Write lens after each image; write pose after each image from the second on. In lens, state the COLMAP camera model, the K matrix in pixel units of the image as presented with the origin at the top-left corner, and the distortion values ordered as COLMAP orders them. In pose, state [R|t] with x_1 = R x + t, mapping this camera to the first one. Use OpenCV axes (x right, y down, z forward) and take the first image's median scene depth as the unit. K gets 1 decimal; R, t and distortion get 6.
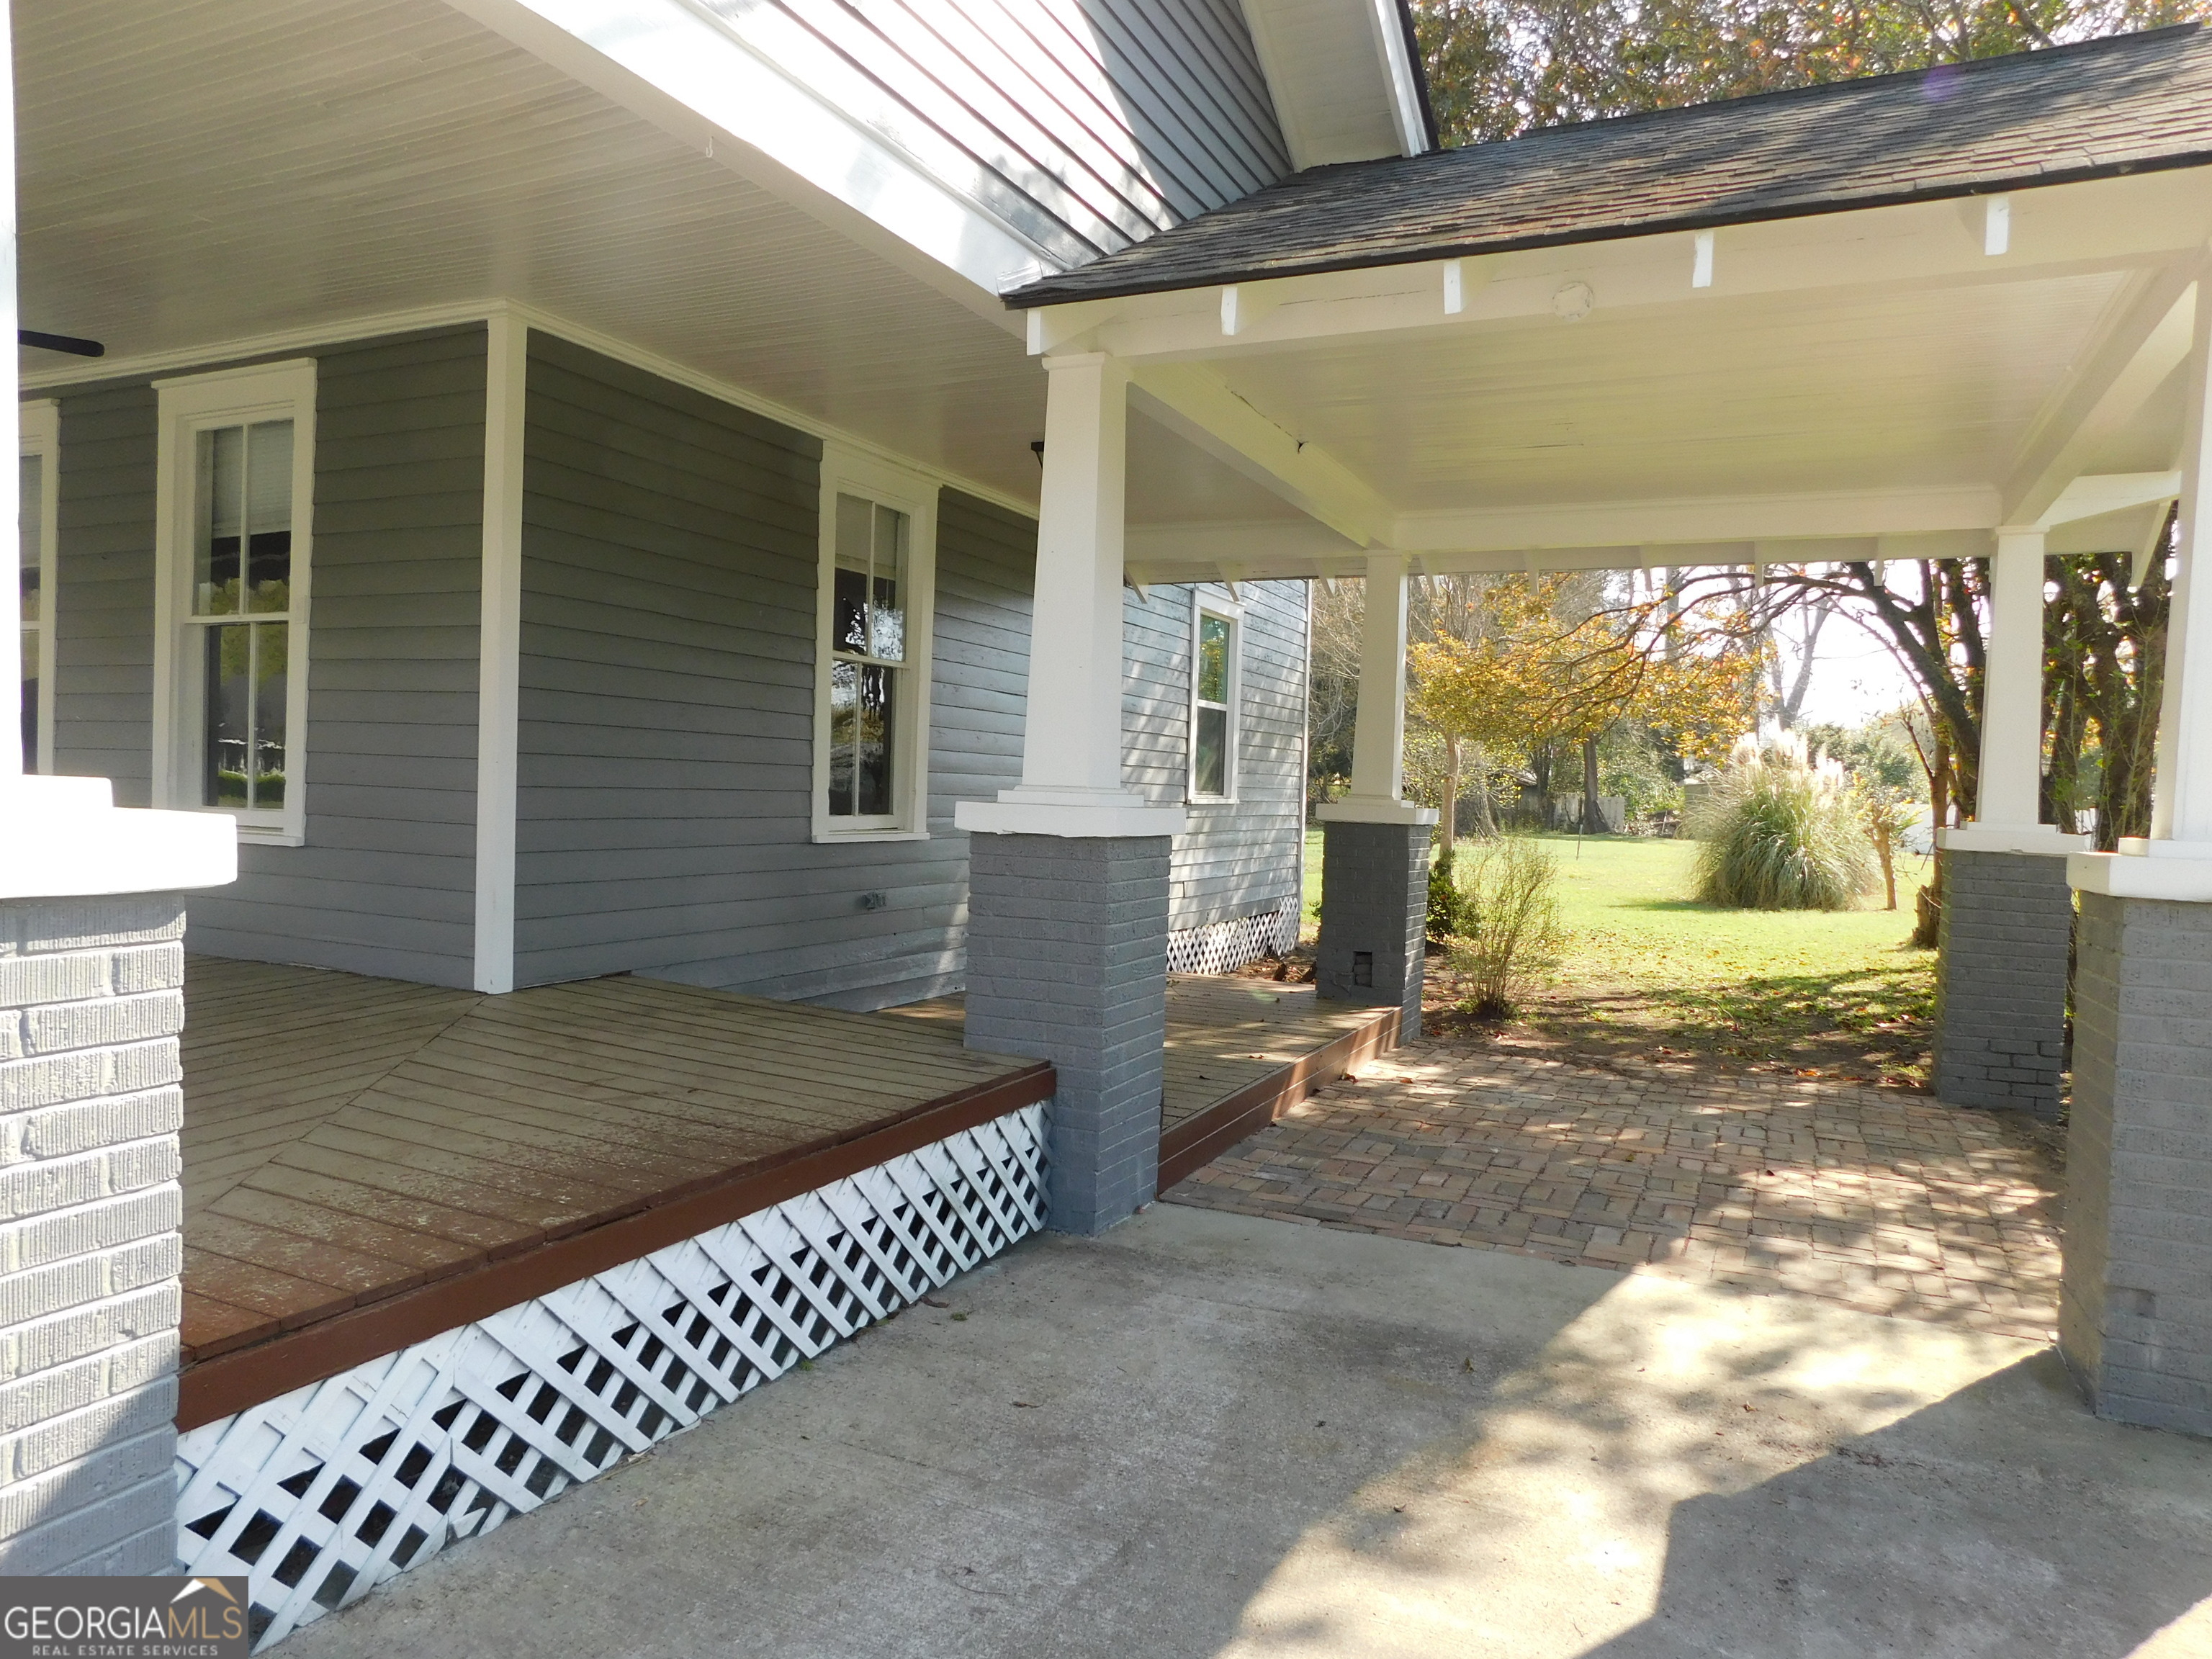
lens RADIAL K [[1464.0, 0, 1113.5], [0, 1464.0, 823.6], [0, 0, 1]] dist [-0.070824, 0.057775]
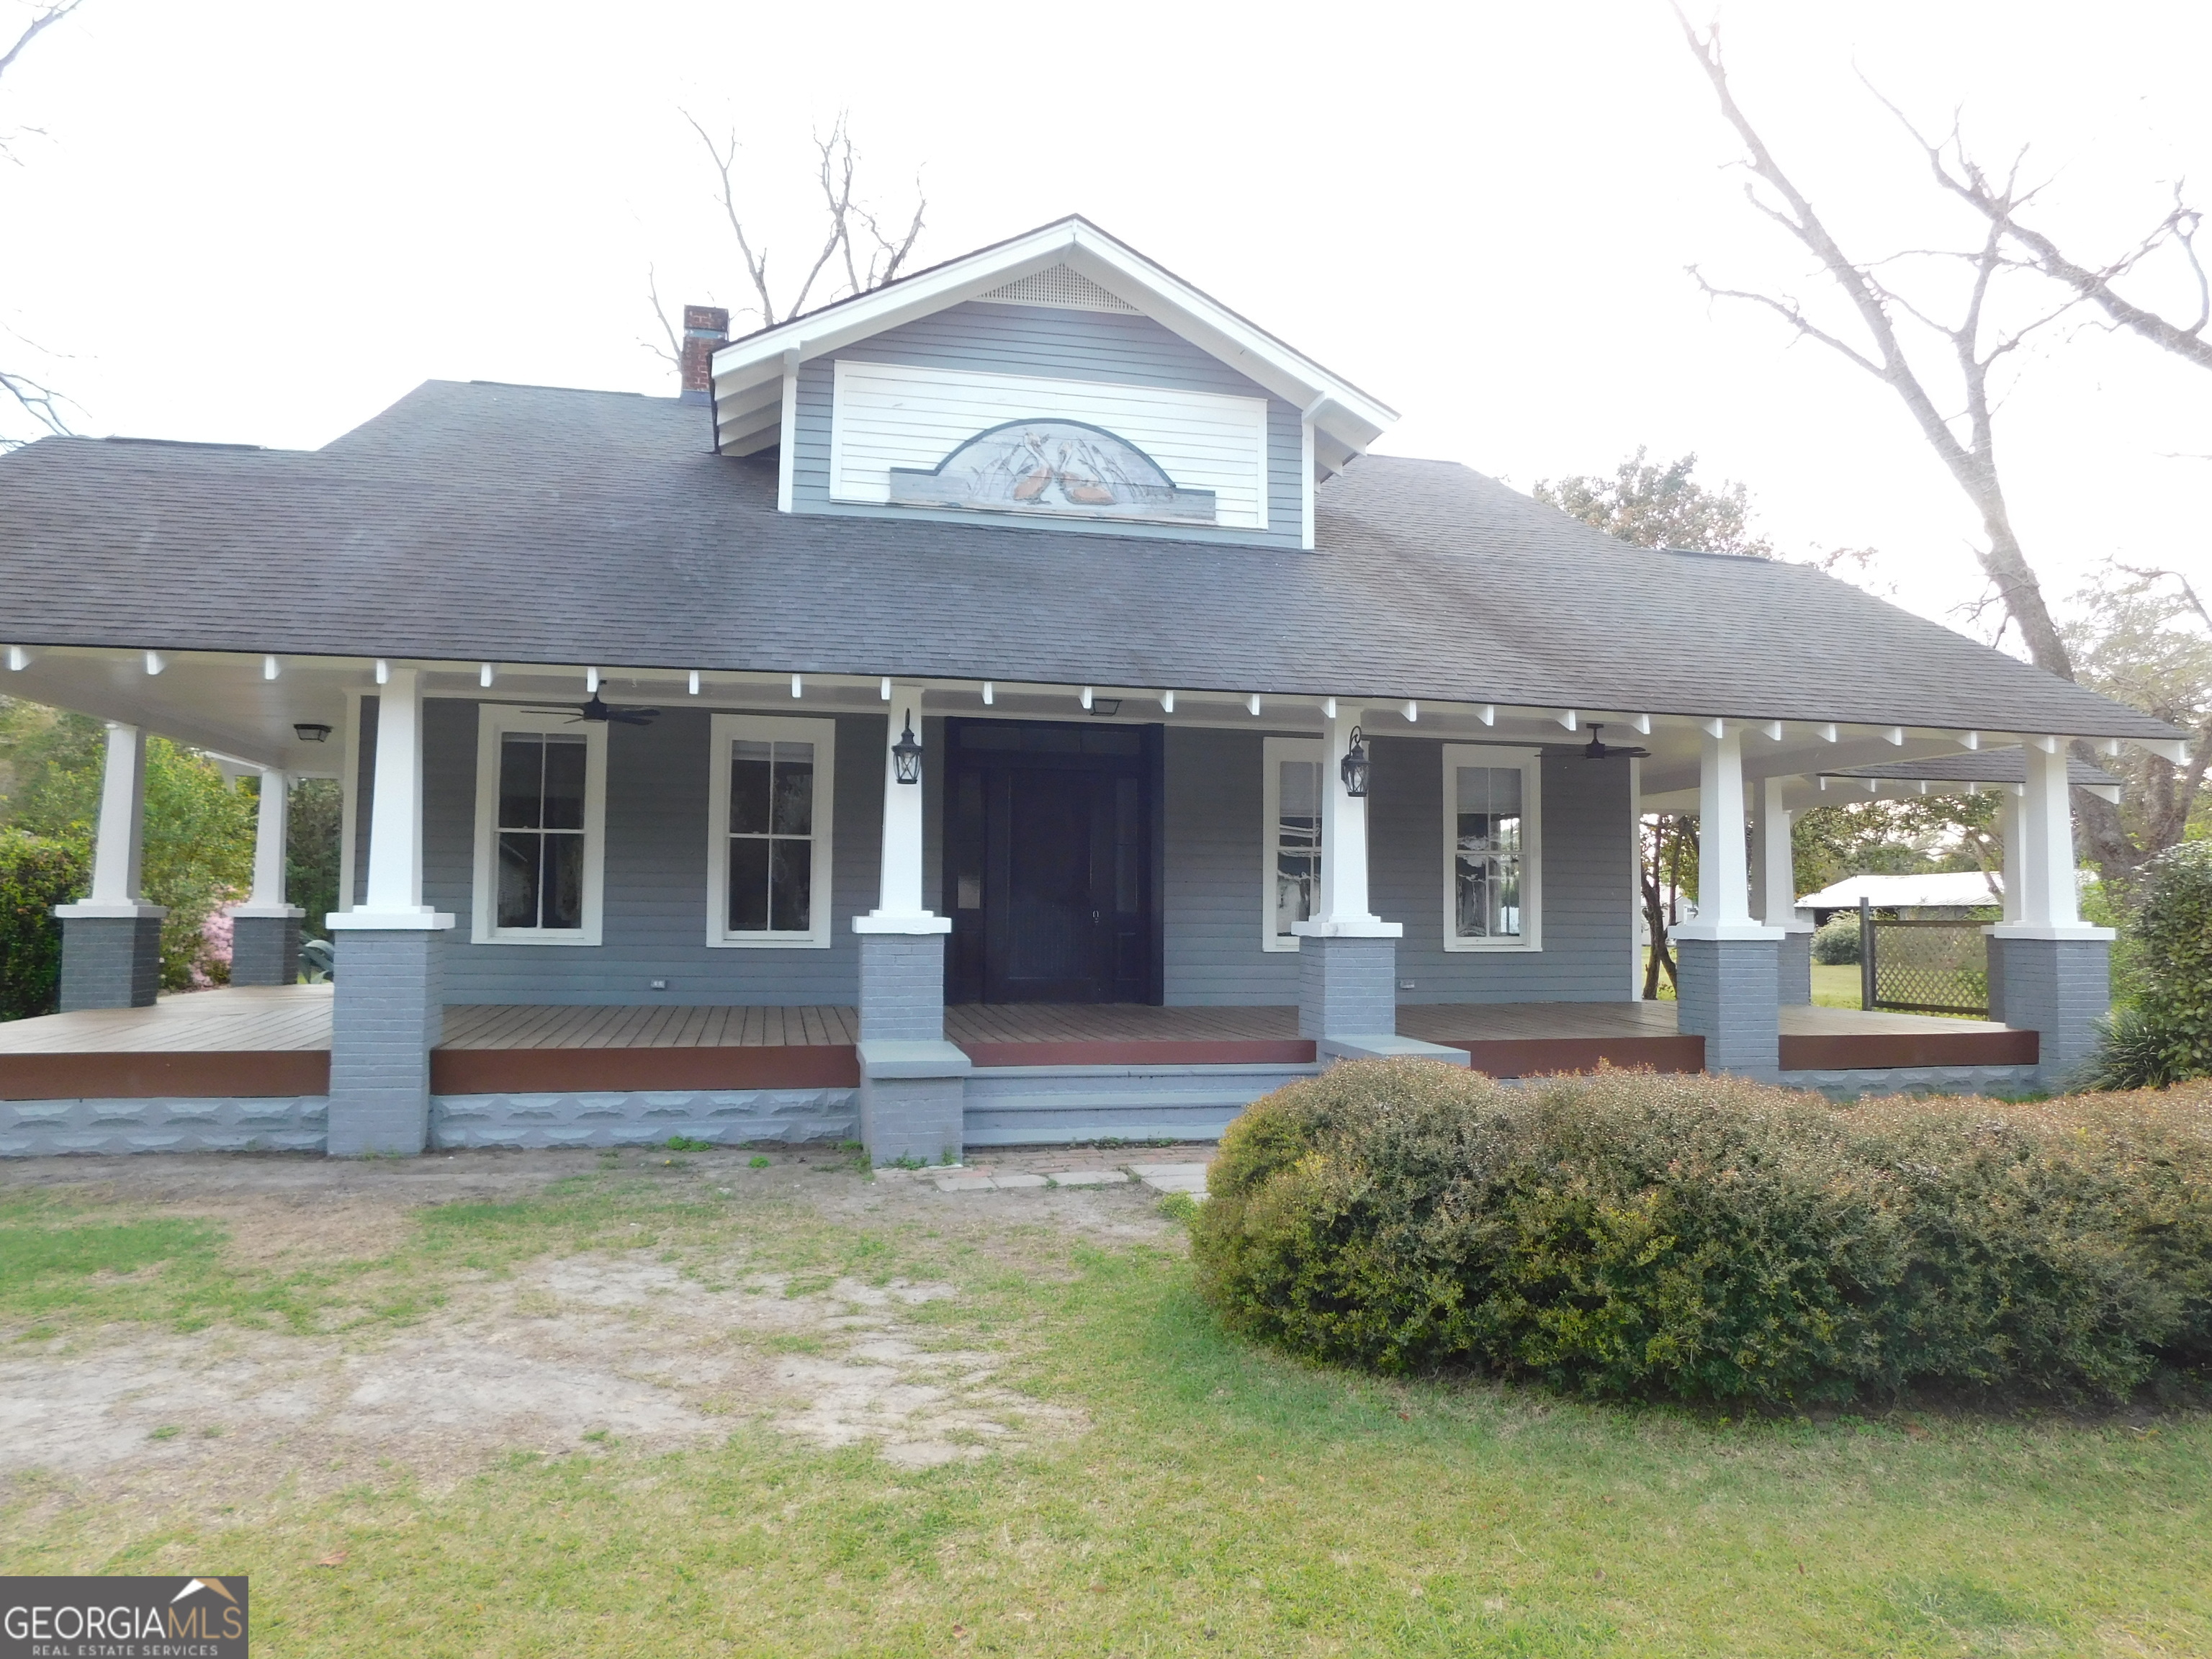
lens RADIAL K [[1428.1, 0, 1093.1], [0, 1428.1, 834.9], [0, 0, 1]] dist [-0.051761, 0.000381]
pose [[0.798225, 0.009429, 0.602285, -3.347637], [0.025789, 0.998426, -0.049810, -0.103389], [-0.601807, 0.055292, 0.796726, -0.570211]]
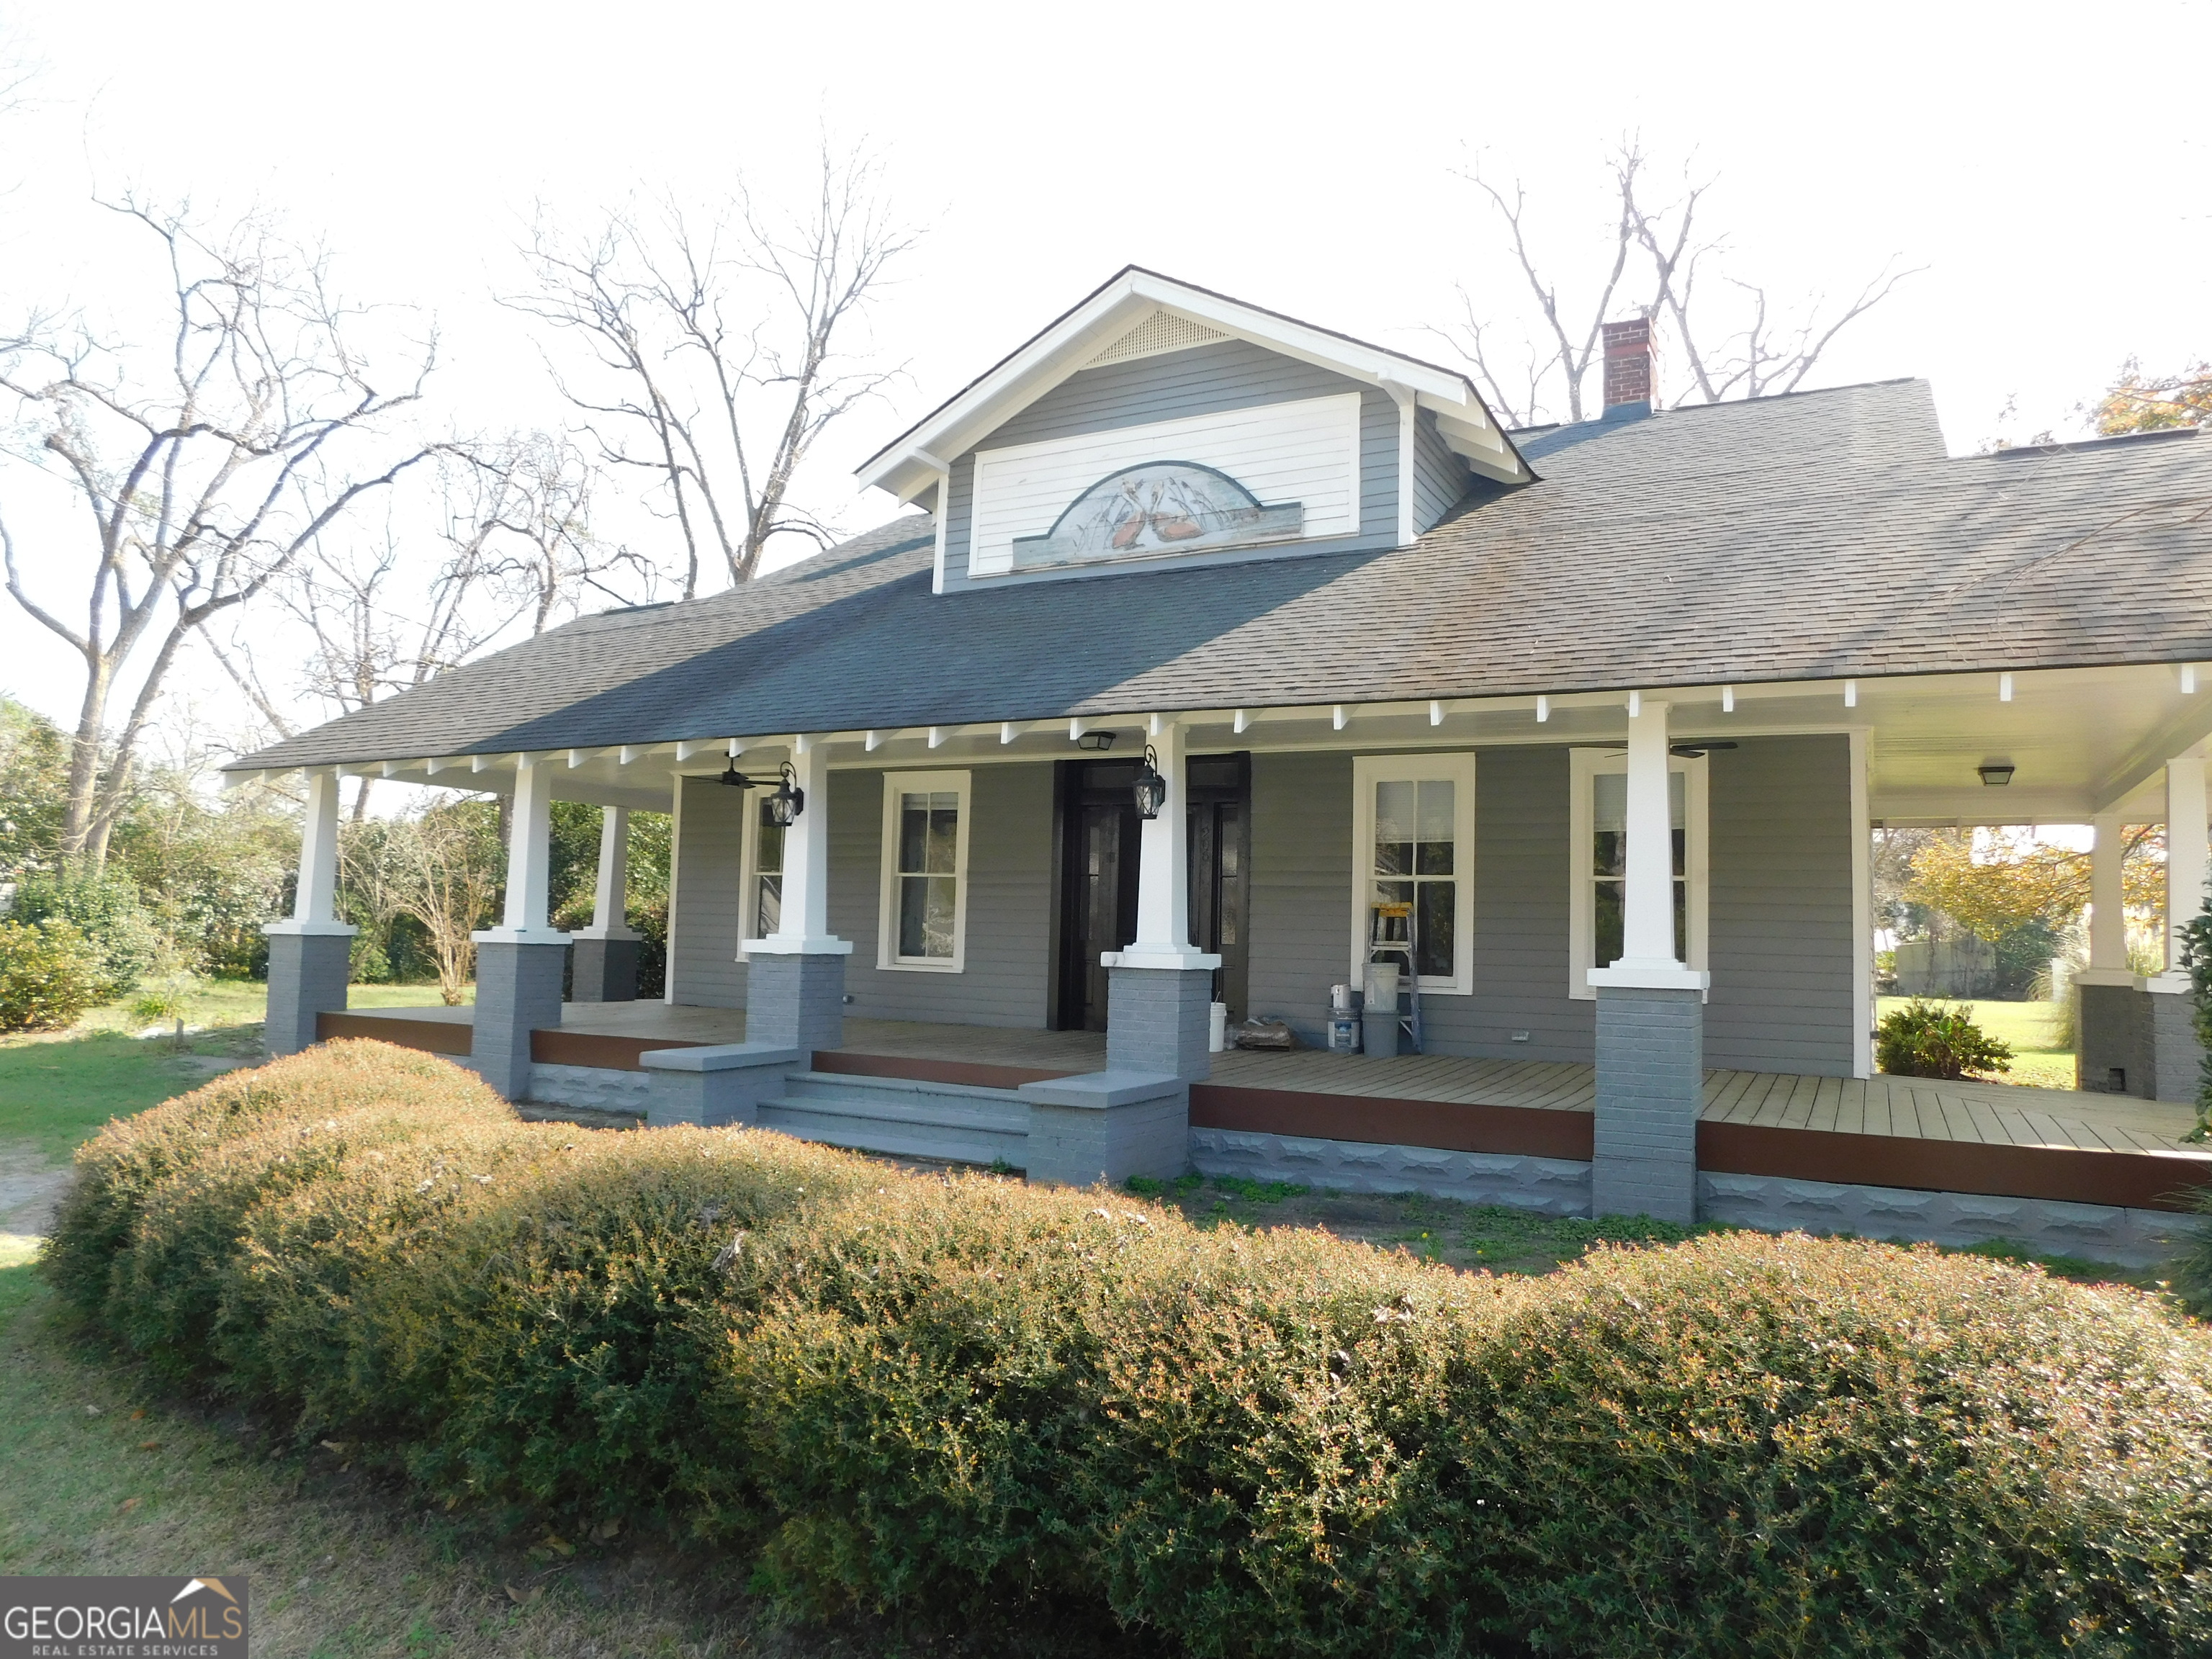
lens RADIAL K [[1428.1, 0, 1093.1], [0, 1428.1, 834.9], [0, 0, 1]] dist [-0.051761, 0.000381]
pose [[0.998312, -0.008579, -0.057439, -1.633818], [0.002984, 0.995299, -0.096800, -0.032920], [0.057999, 0.096466, 0.993645, -1.153166]]
